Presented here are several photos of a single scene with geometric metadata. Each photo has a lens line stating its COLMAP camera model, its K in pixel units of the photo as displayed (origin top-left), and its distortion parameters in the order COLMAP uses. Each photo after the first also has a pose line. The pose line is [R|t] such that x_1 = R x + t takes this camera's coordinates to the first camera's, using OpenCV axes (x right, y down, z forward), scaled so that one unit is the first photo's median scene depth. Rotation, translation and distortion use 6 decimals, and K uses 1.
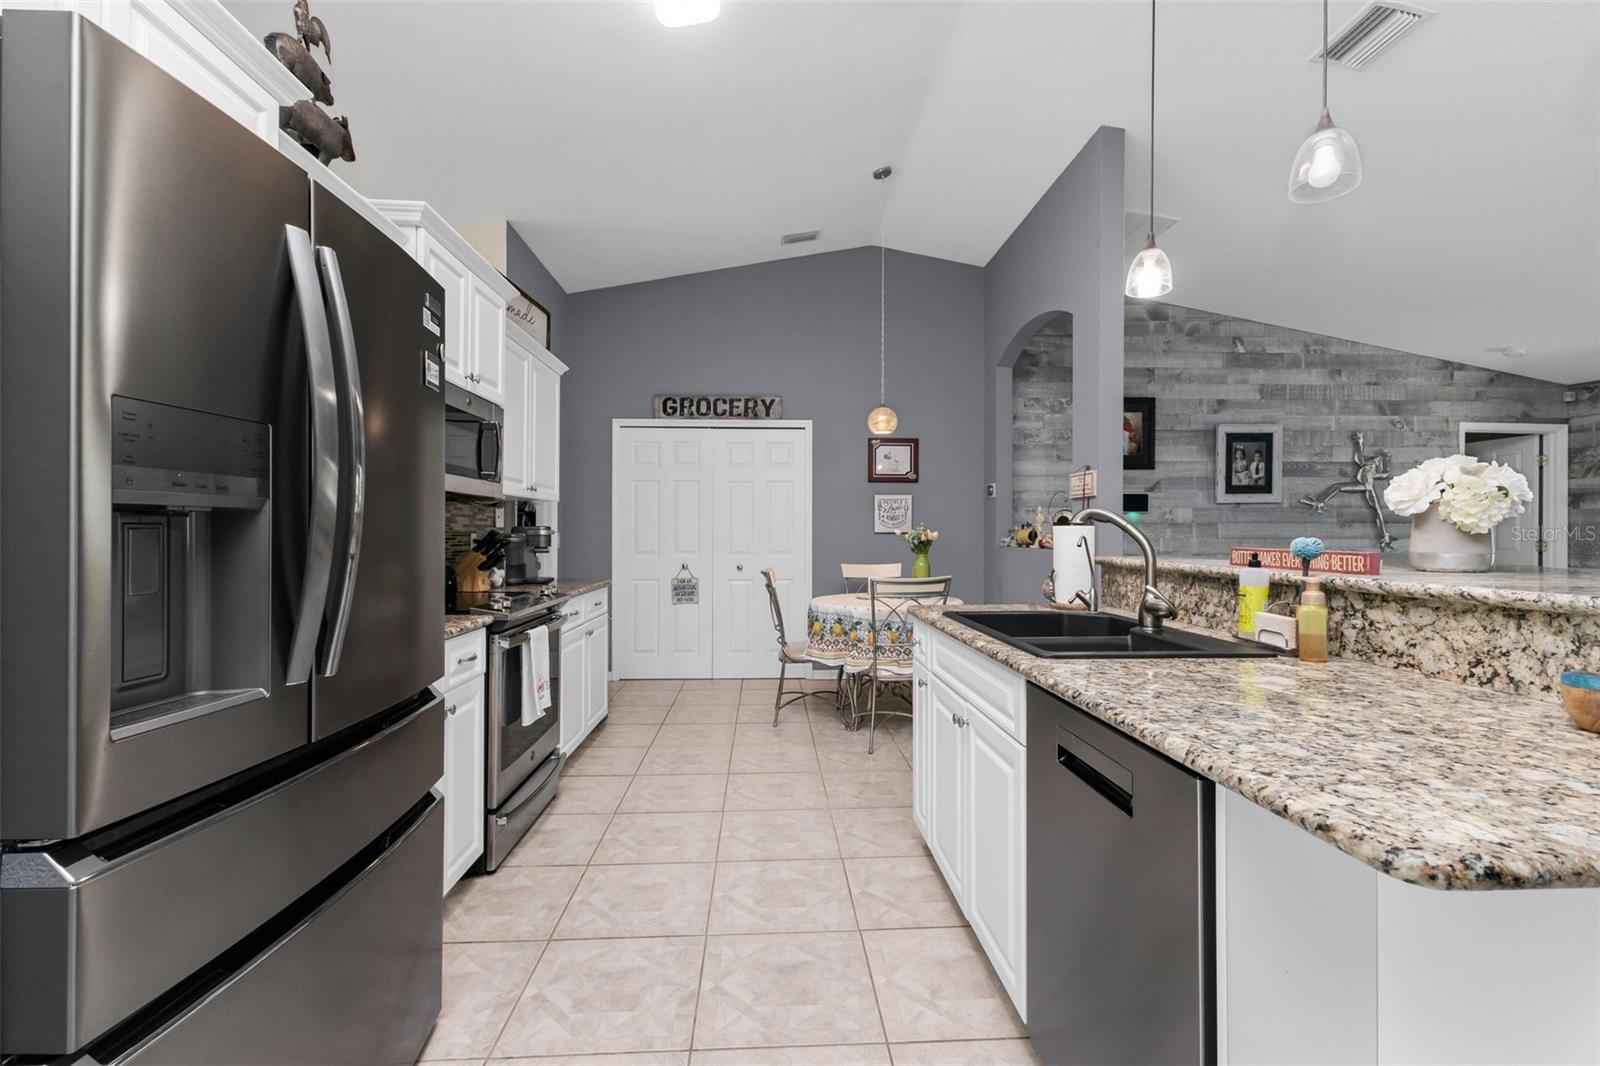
lens RADIAL K [[765.7, 0, 798.9], [0, 765.7, 527.1], [0, 0, 1]] dist [0.018580, -0.008709]
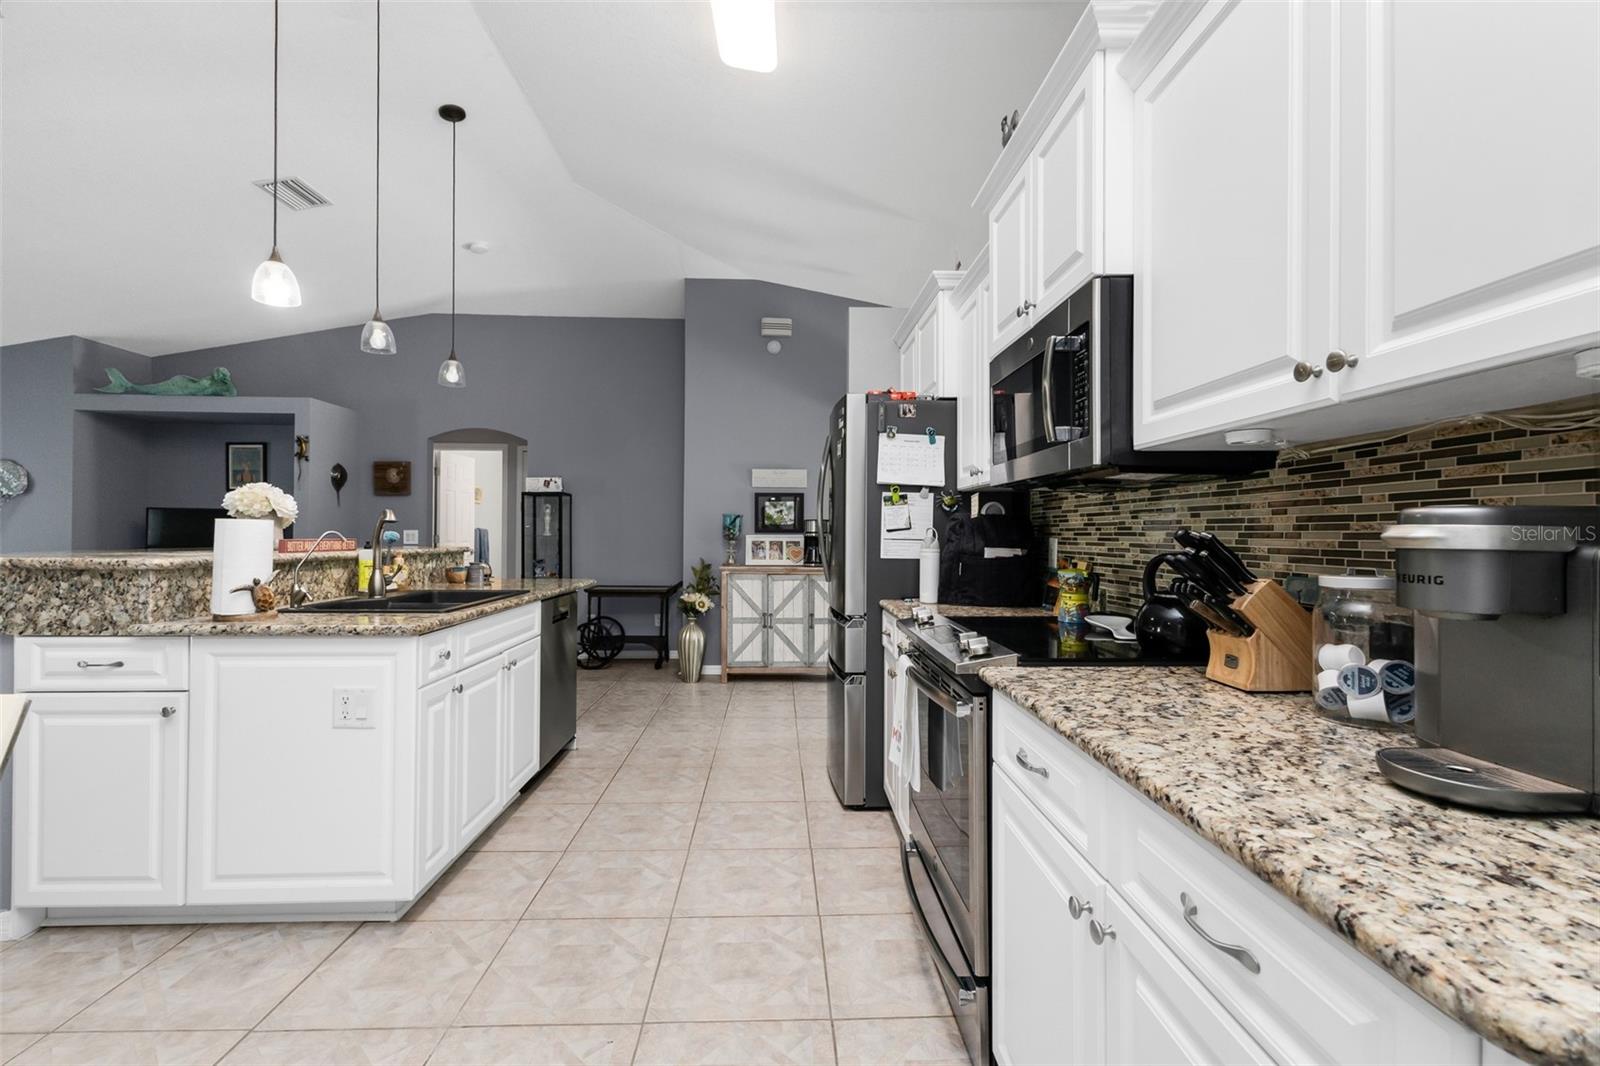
lens RADIAL K [[765.7, 0, 798.9], [0, 765.7, 527.1], [0, 0, 1]] dist [0.018580, -0.008709]
pose [[-0.999845, -0.008062, 0.015621, -0.305116], [-0.008274, 0.999874, -0.013529, 0.015610], [-0.015510, -0.013656, -0.999786, 2.186623]]
